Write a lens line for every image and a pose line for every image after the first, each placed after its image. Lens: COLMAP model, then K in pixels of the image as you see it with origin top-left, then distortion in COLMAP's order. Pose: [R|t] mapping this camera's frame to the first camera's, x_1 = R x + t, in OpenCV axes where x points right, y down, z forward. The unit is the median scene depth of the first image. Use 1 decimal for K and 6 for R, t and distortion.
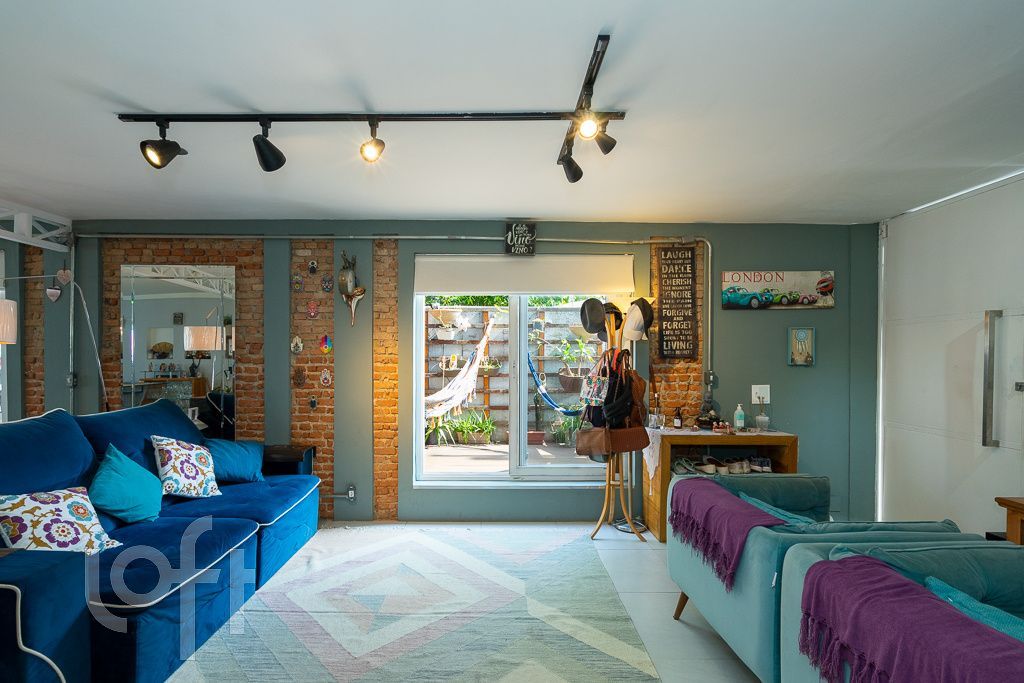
lens RADIAL K [[466.3, 0, 494.8], [0, 466.3, 366.2], [0, 0, 1]] dist [-0.001228, 0.002733]
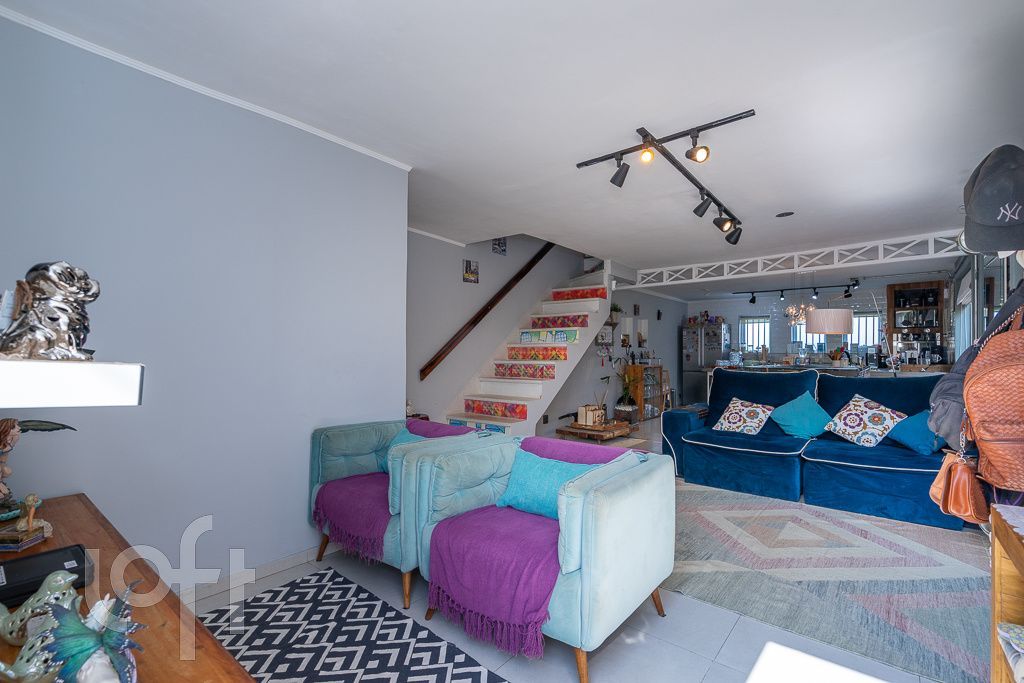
lens RADIAL K [[466.3, 0, 497.5], [0, 466.3, 350.0], [0, 0, 1]] dist [-0.001228, 0.002733]
pose [[-0.644049, -0.013150, -0.764871, 0.790088], [-0.013889, 0.999888, -0.005495, 0.029585], [0.764858, 0.007084, -0.644160, 0.819839]]
